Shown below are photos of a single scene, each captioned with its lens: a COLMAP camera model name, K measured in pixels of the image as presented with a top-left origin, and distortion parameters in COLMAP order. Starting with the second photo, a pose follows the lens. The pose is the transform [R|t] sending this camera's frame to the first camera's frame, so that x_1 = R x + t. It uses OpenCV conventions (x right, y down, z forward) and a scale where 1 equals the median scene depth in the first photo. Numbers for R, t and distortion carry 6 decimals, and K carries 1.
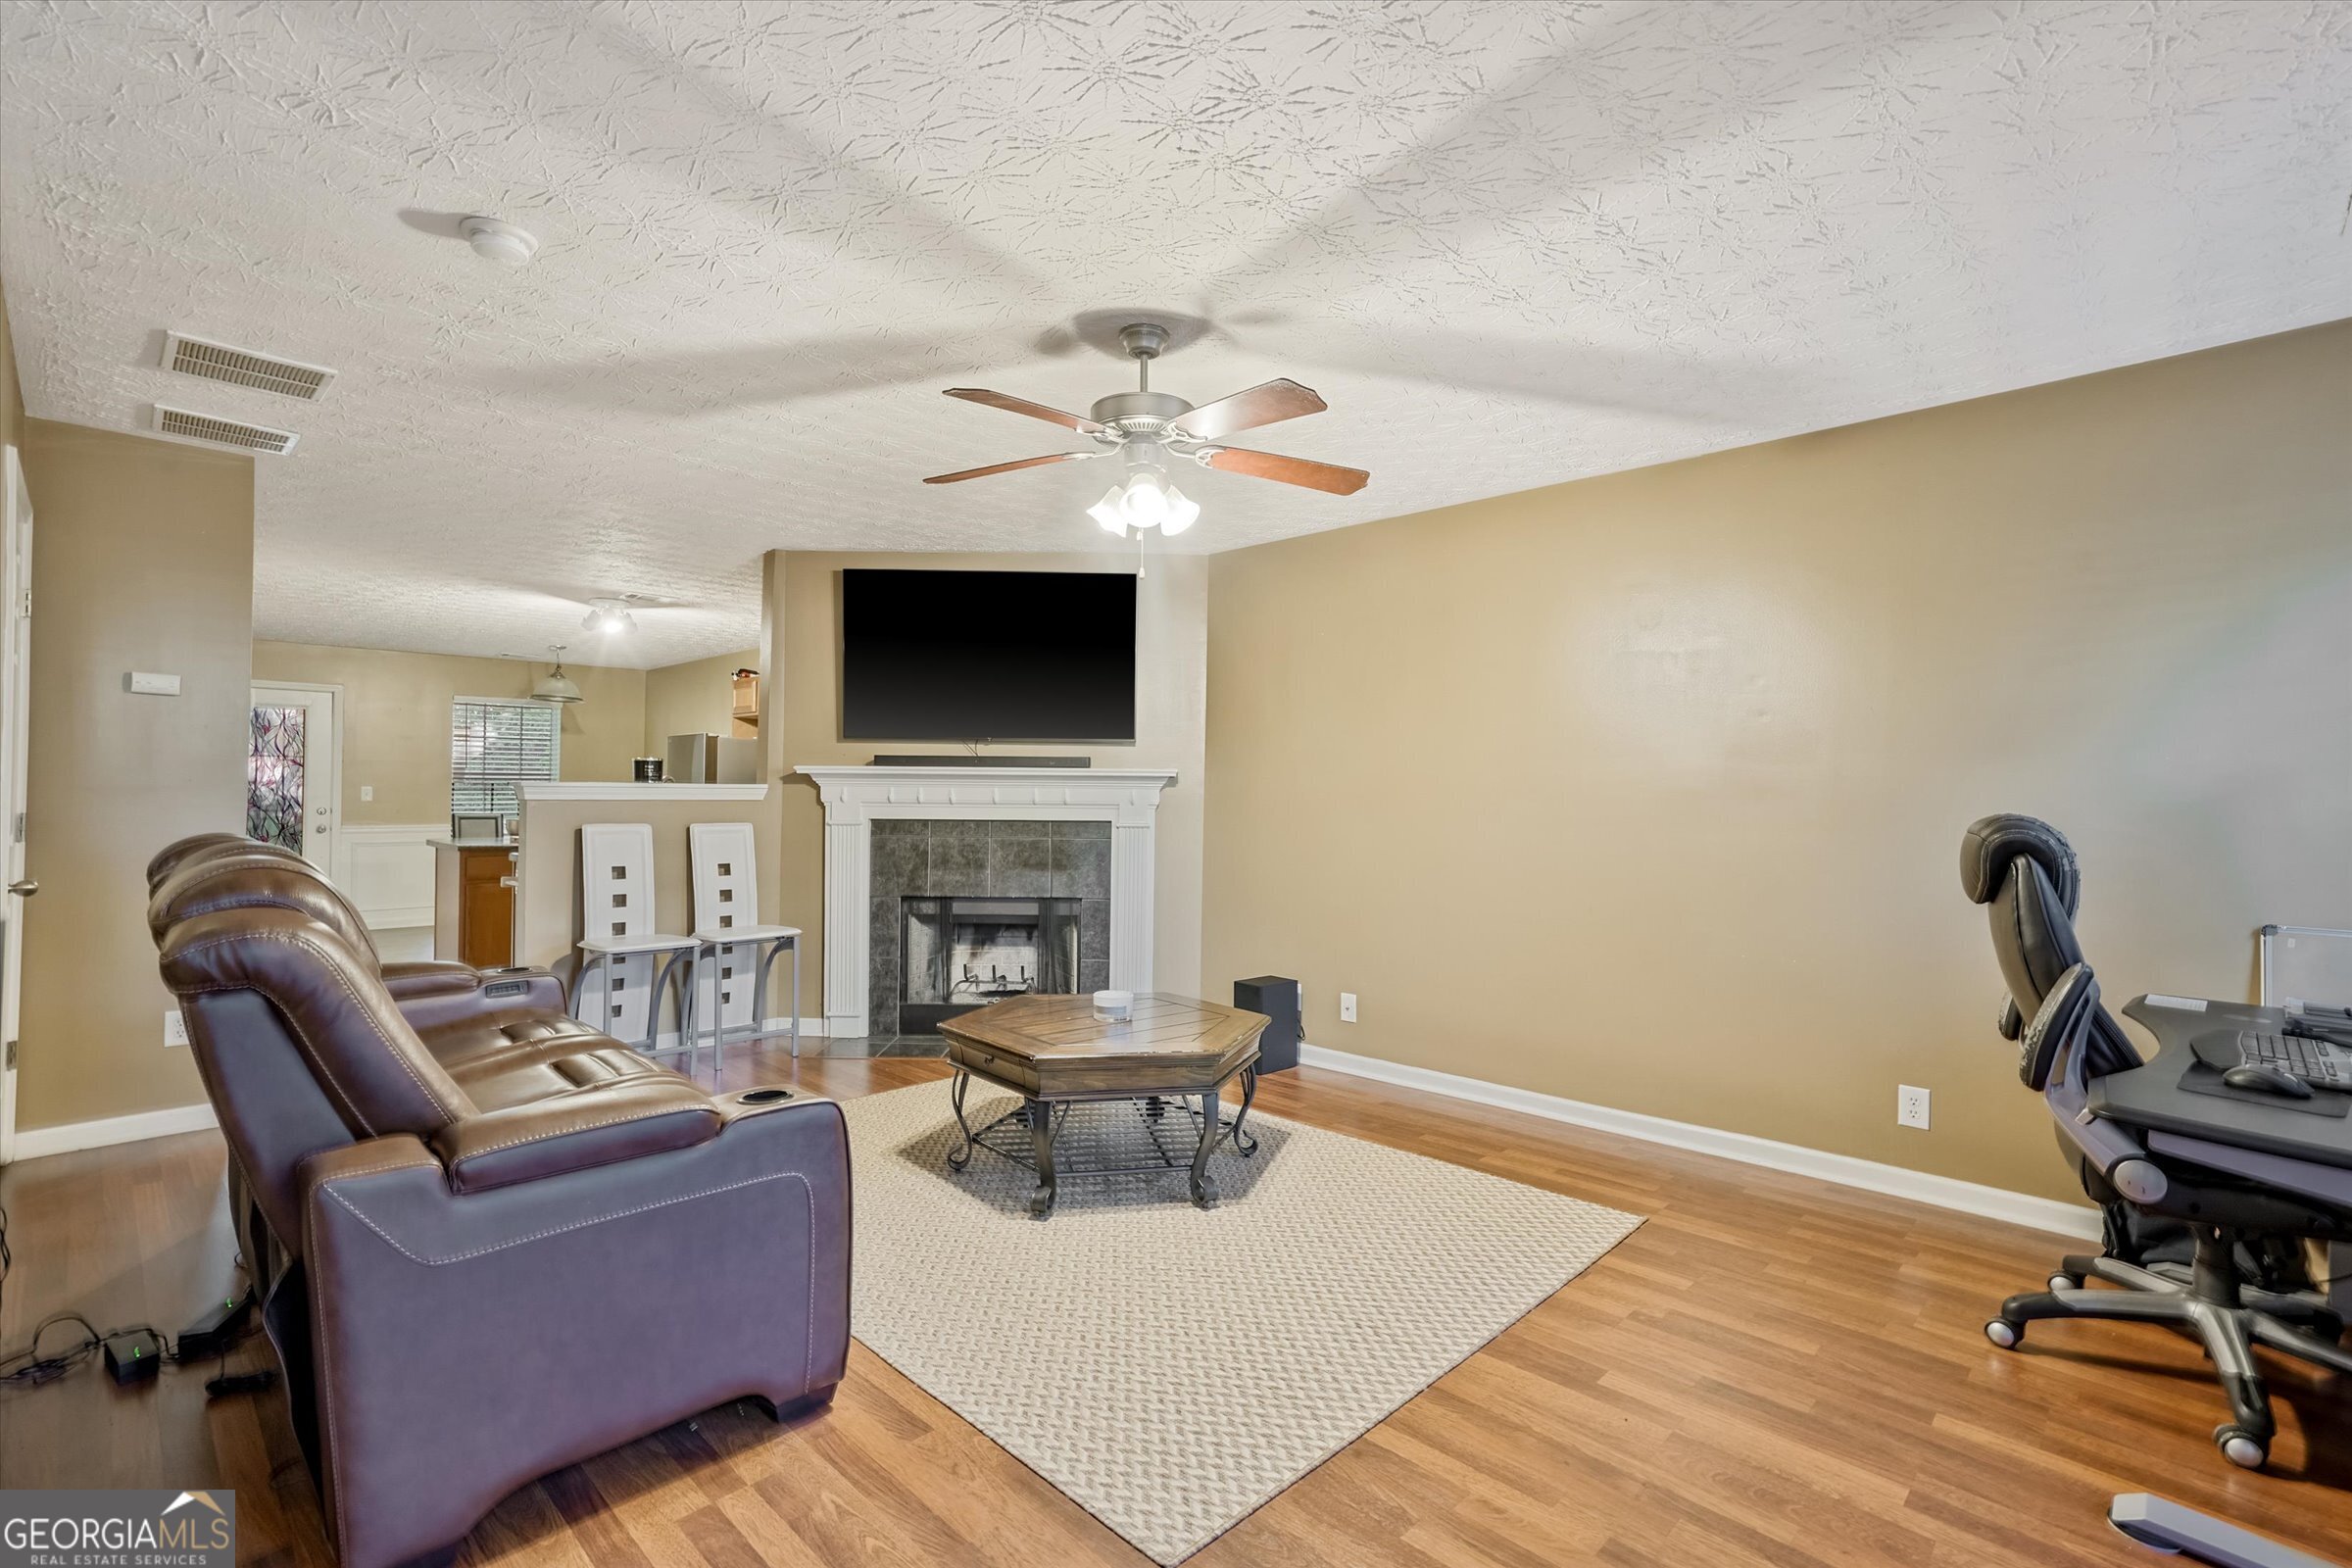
lens RADIAL K [[1086.1, 0, 1172.1], [0, 1086.1, 785.8], [0, 0, 1]] dist [-0.026353, 0.006747]
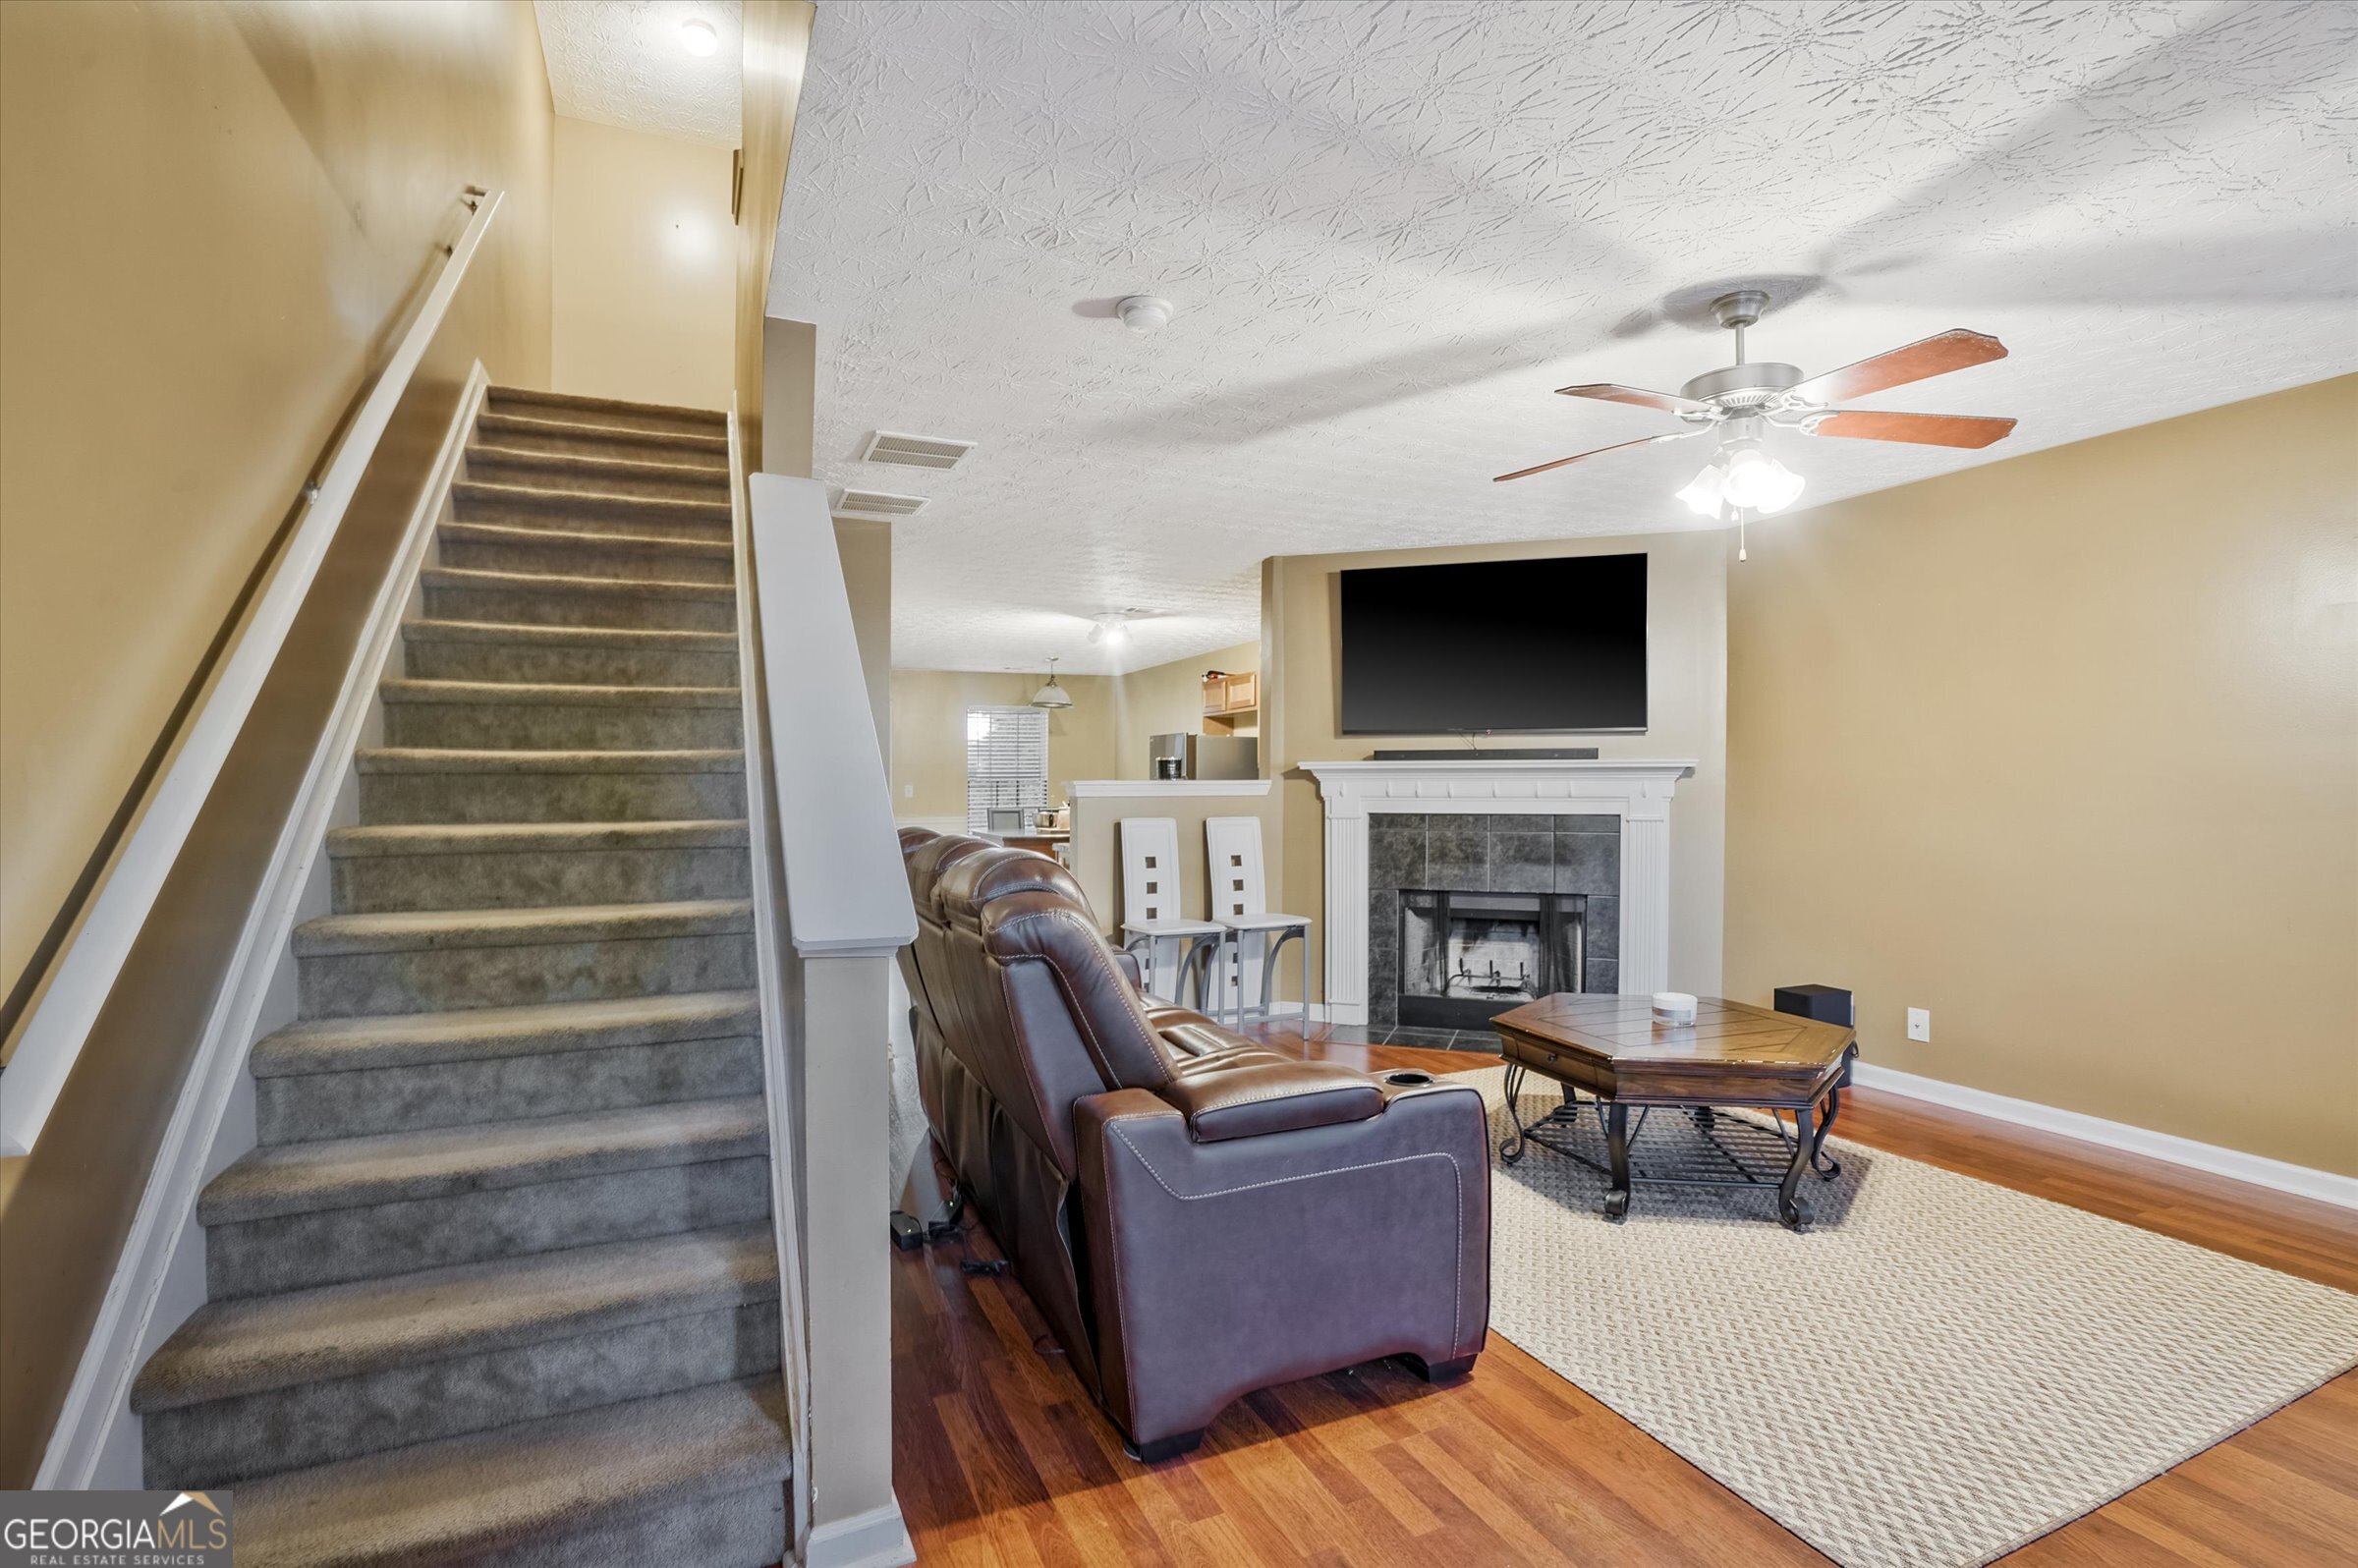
lens RADIAL K [[1088.9, 0, 1169.7], [0, 1088.9, 792.7], [0, 0, 1]] dist [-0.026353, 0.006747]
pose [[0.932255, -0.008609, -0.361699, -0.137473], [0.013830, 0.999834, 0.011849, -0.006895], [0.361537, -0.016048, 0.932220, -0.057407]]
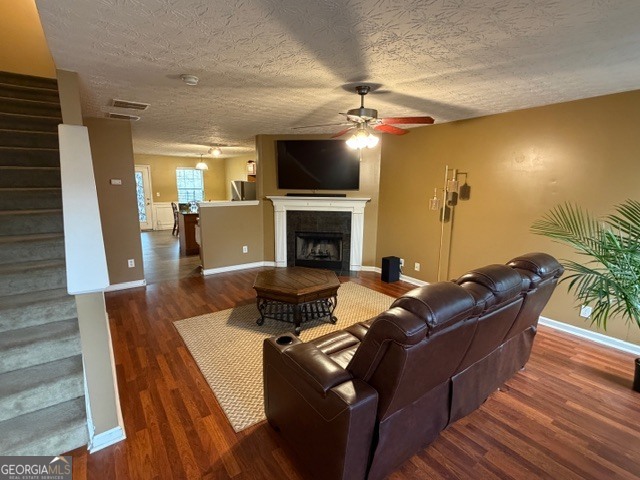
lens RADIAL K [[314.1, 0, 311.3], [0, 314.1, 241.5], [0, 0, 1]] dist [-0.017241, -0.002725]
pose [[0.983083, 0.027563, -0.181074, 0.005729], [0.007196, 0.982037, 0.188552, -0.114838], [0.183018, -0.186665, 0.965226, -0.072713]]
